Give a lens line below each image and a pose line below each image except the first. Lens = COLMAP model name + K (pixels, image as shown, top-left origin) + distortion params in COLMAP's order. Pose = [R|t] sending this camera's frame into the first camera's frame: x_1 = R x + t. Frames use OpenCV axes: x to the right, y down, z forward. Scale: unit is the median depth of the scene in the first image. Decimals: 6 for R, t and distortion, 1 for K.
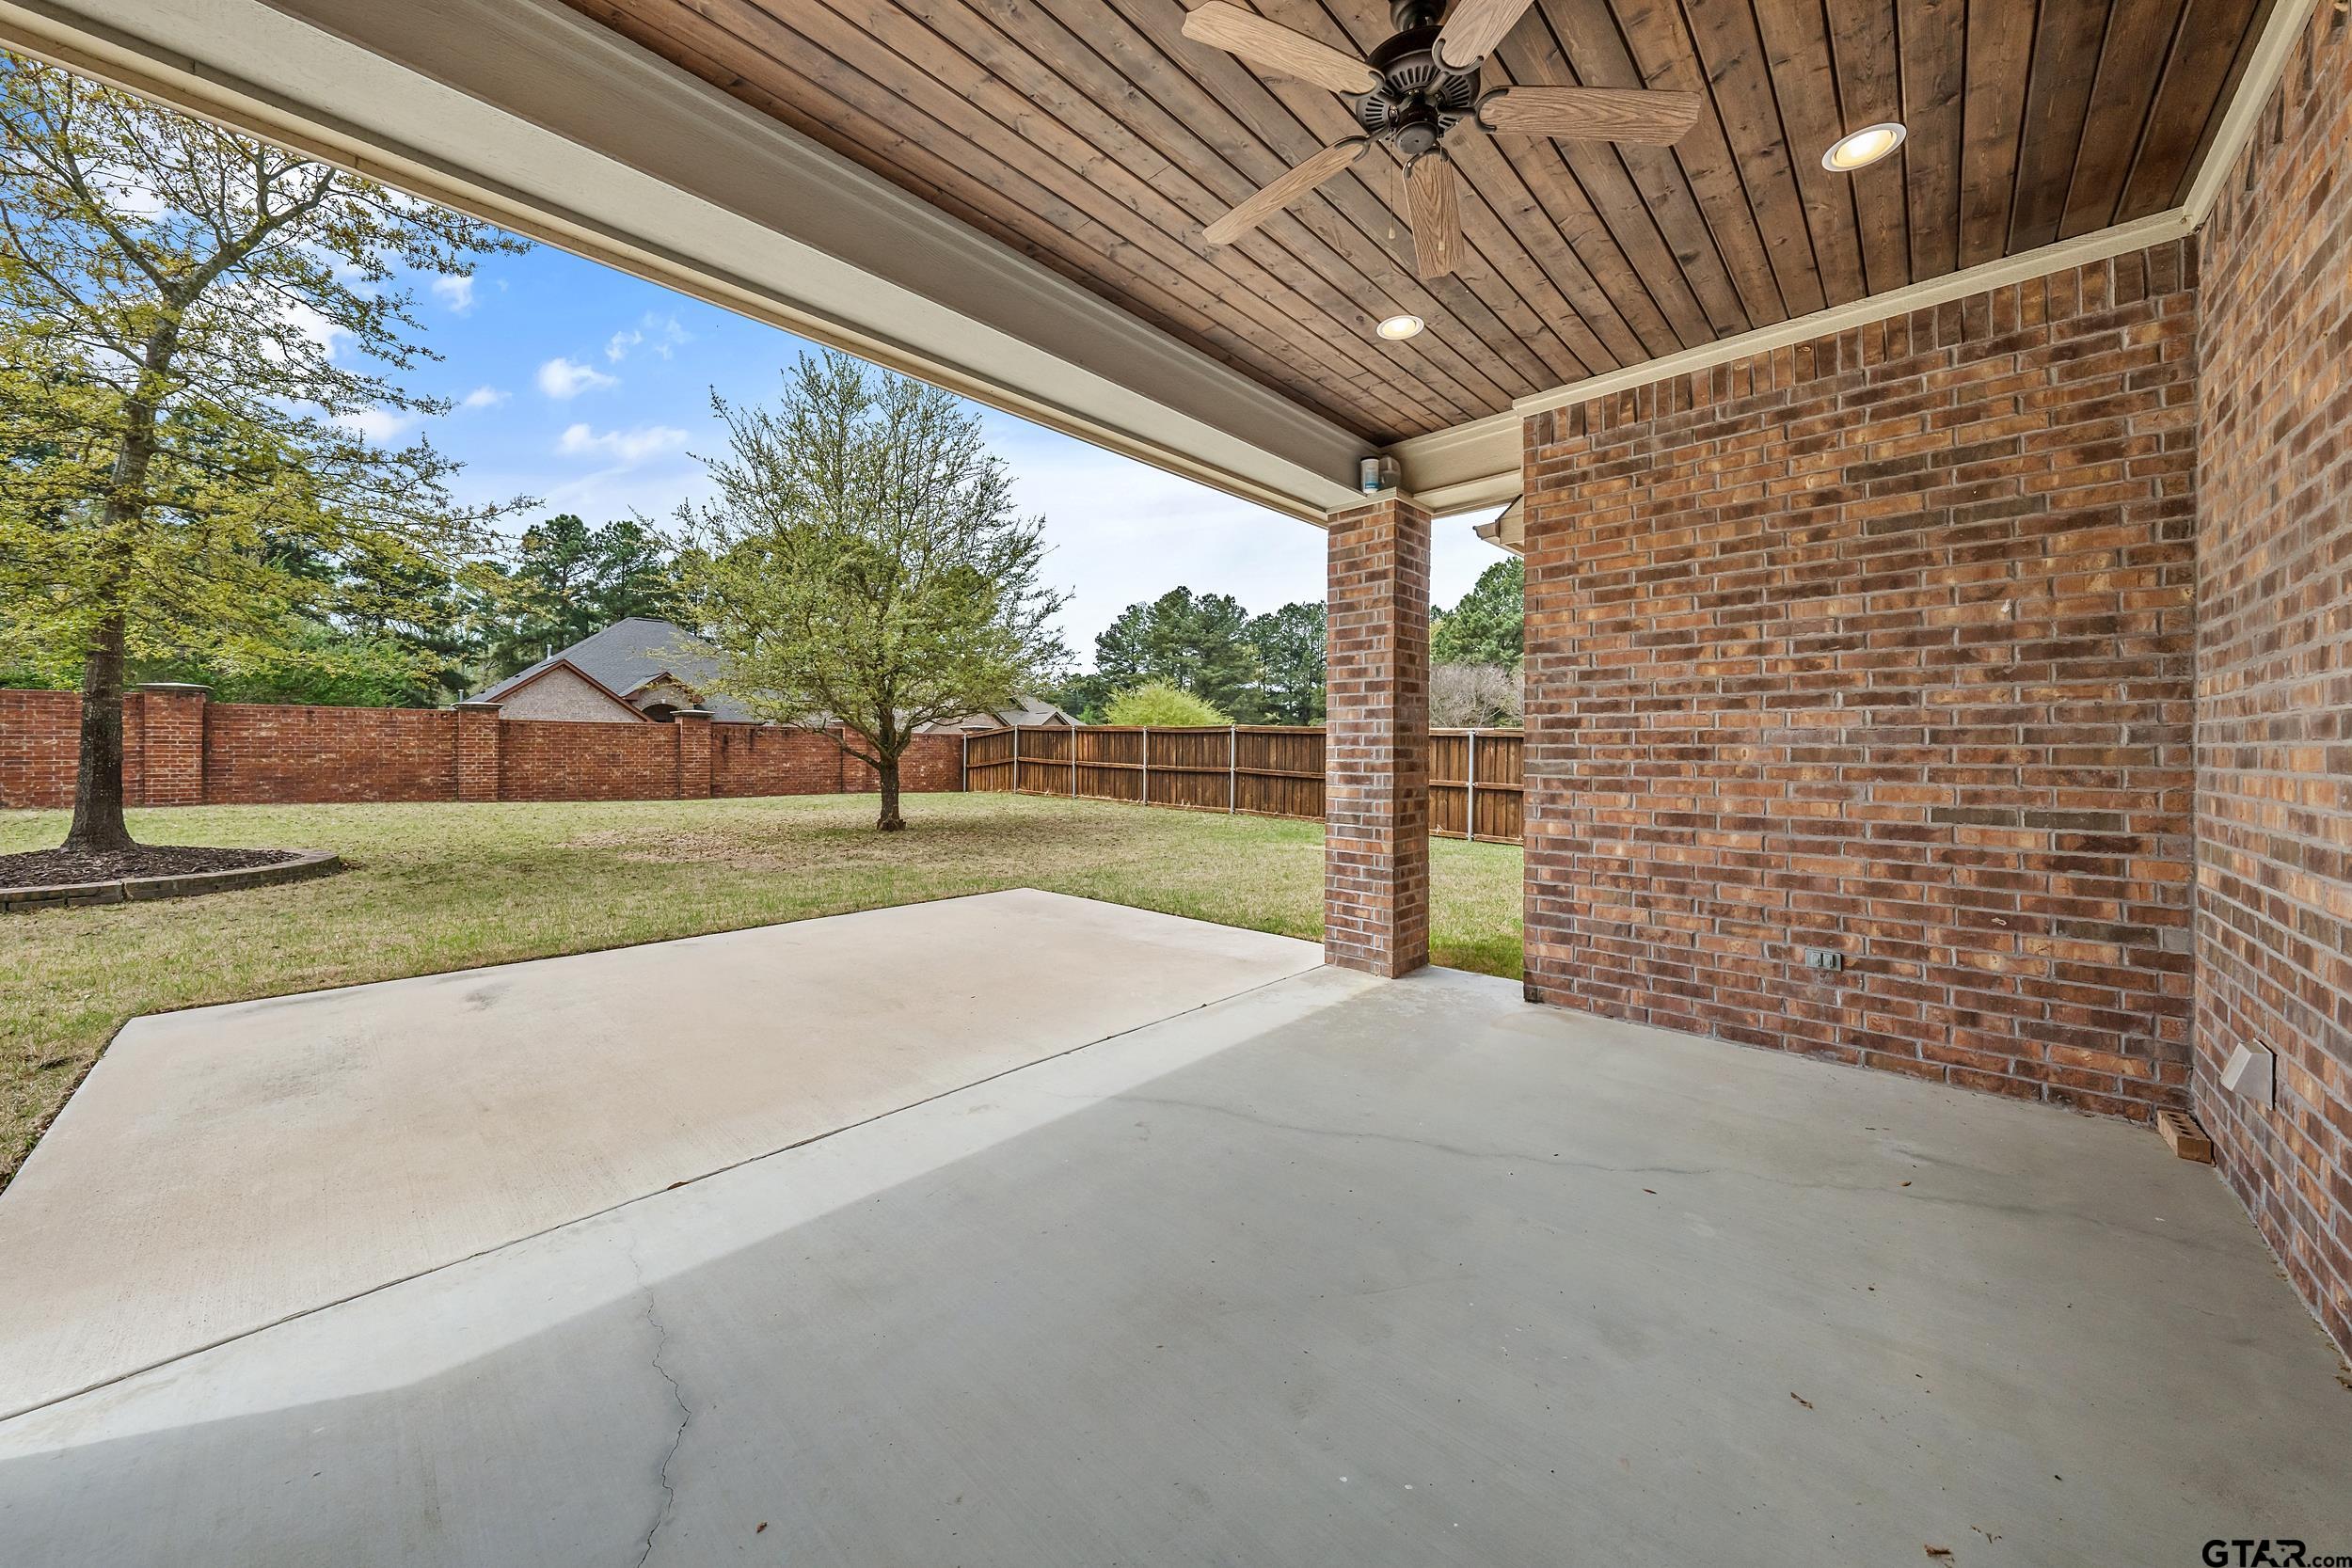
lens RADIAL K [[855.2, 0, 1195.7], [0, 855.2, 747.1], [0, 0, 1]] dist [-0.002142, 0.000173]
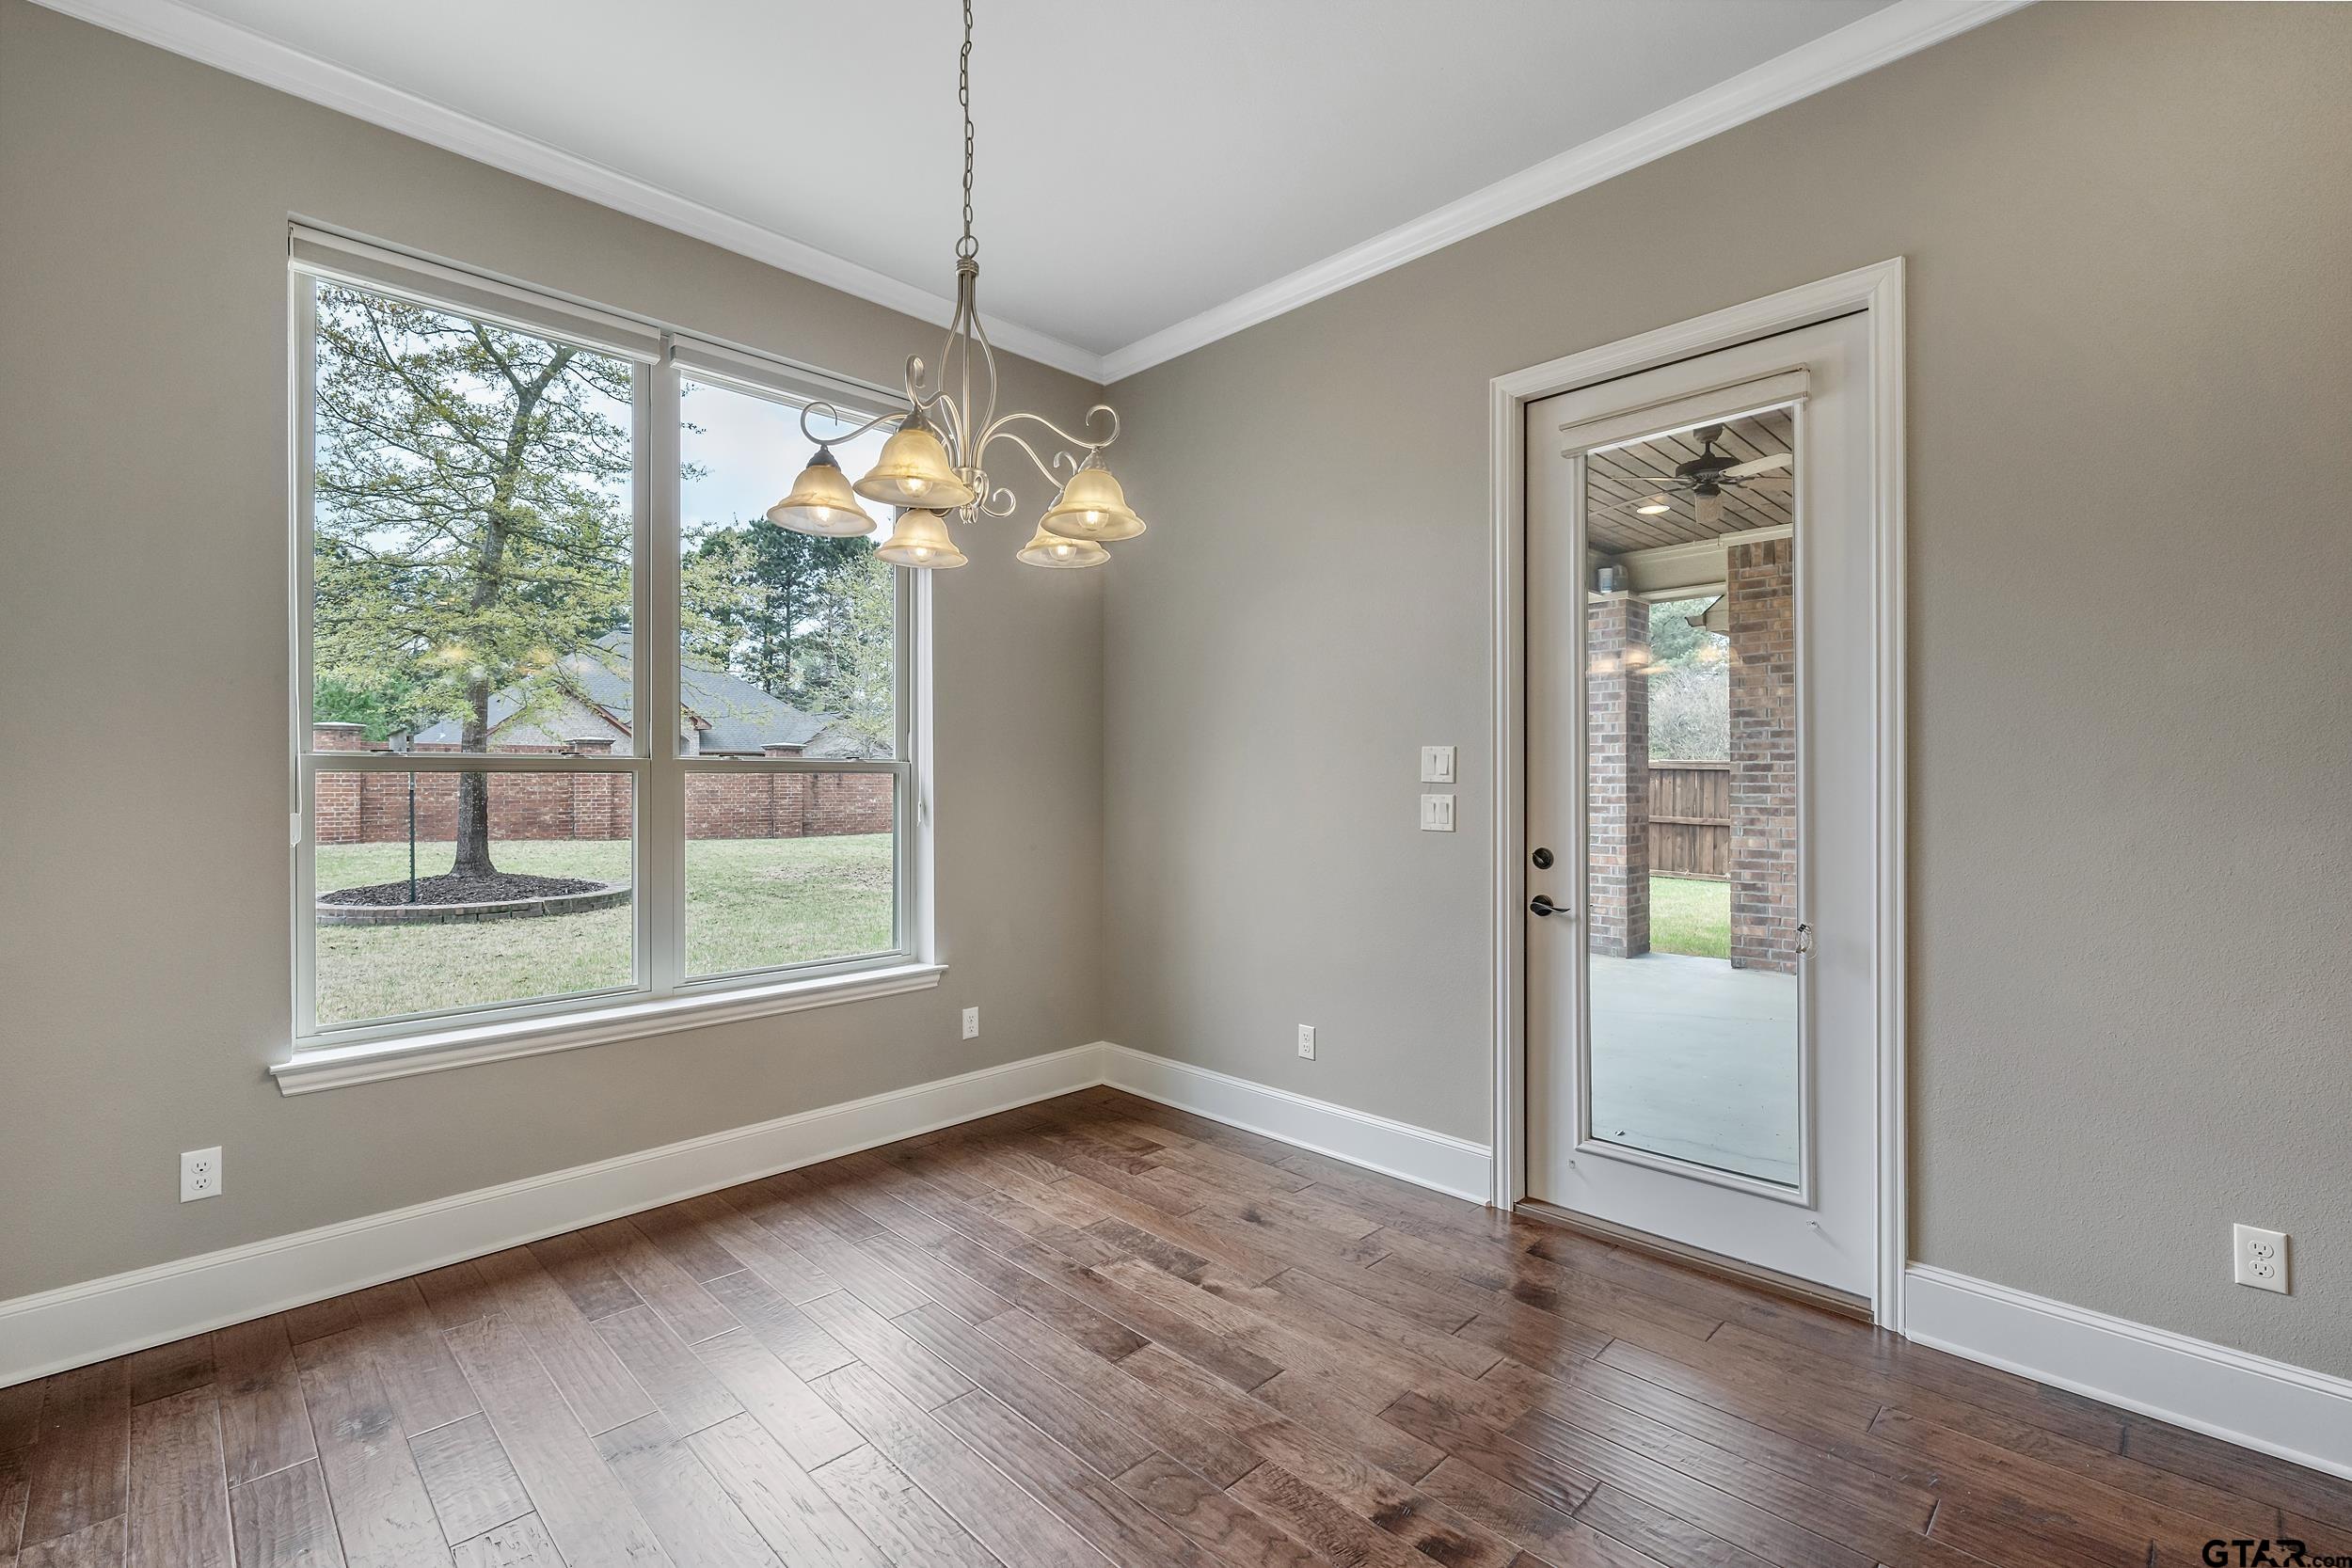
lens RADIAL K [[1050.9, 0, 1219.7], [0, 1050.9, 775.4], [0, 0, 1]] dist [-0.000241, 0.000846]
pose [[0.999482, -0.005401, -0.031722, -0.349312], [0.005359, 0.999985, -0.001417, -0.015465], [0.031729, 0.001246, 0.999496, -0.655560]]
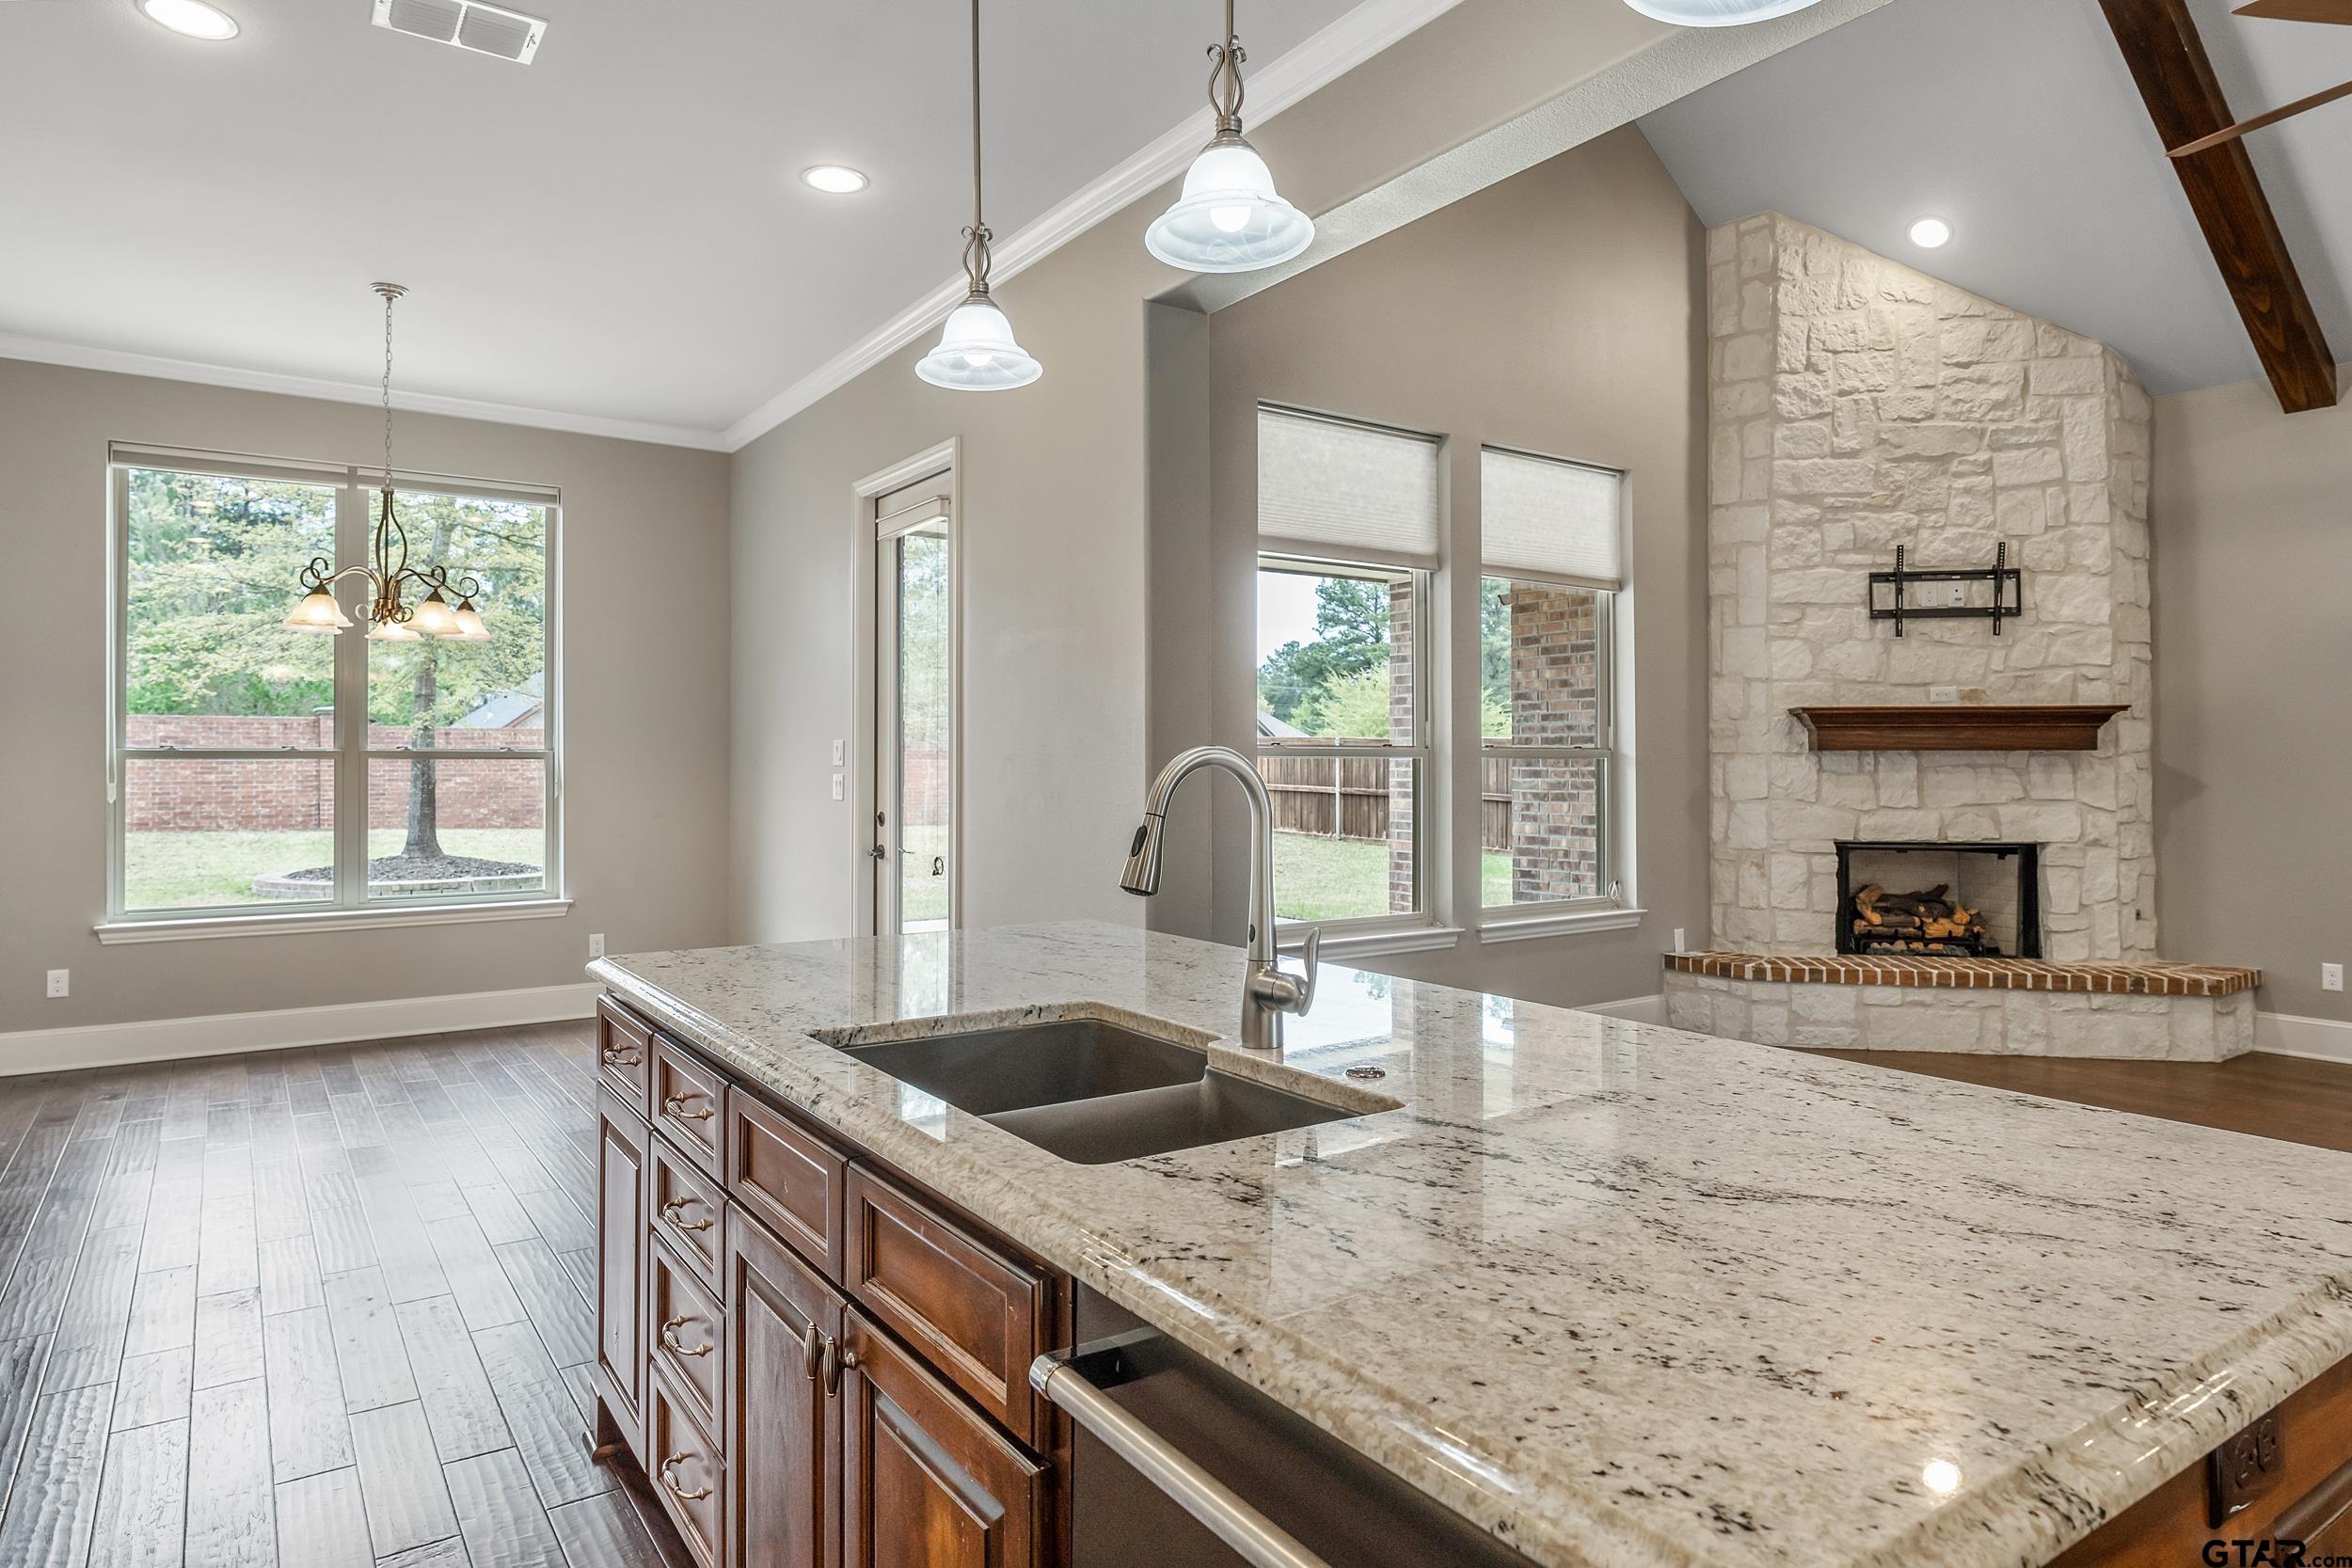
lens RADIAL K [[1363.7, 0, 1193.9], [0, 1363.7, 747.7], [0, 0, 1]] dist [0.002911, 0.002170]
pose [[0.978896, -0.007943, -0.204207, 0.299319], [0.005865, 0.999925, -0.010779, -0.012291], [0.204277, 0.009354, 0.978868, -1.090941]]
